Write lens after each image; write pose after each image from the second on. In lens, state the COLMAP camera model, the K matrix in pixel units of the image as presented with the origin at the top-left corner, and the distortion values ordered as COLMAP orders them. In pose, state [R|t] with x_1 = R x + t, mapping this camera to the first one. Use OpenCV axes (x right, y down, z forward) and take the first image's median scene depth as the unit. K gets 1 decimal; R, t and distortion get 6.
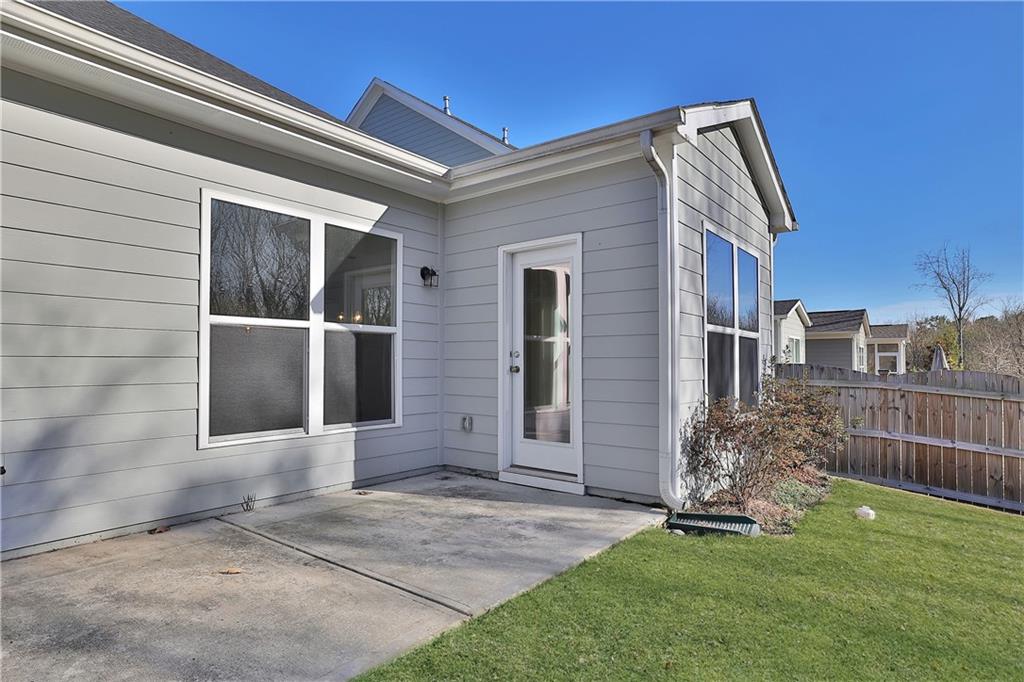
lens RADIAL K [[553.1, 0, 510.7], [0, 553.1, 348.0], [0, 0, 1]] dist [-0.022477, 0.000079]
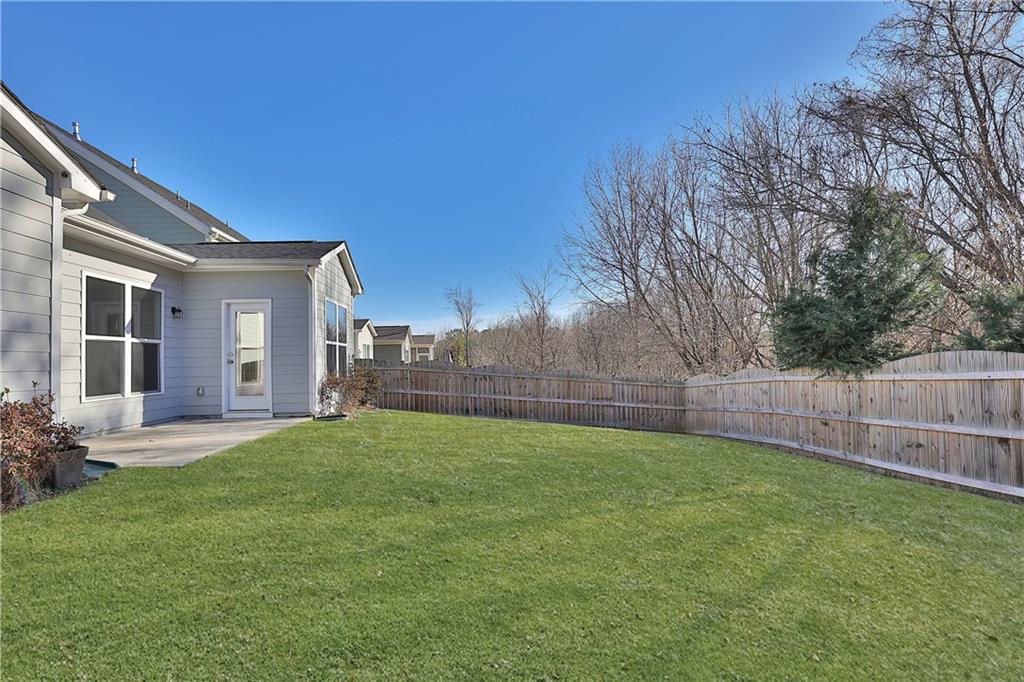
lens RADIAL K [[596.8, 0, 512.0], [0, 596.8, 341.0], [0, 0, 1]] dist [0.000165, 0.000228]
pose [[0.762217, 0.007422, 0.647279, -0.616108], [0.002631, 0.999890, -0.014563, -0.002872], [-0.647316, 0.012803, 0.762114, -1.300652]]
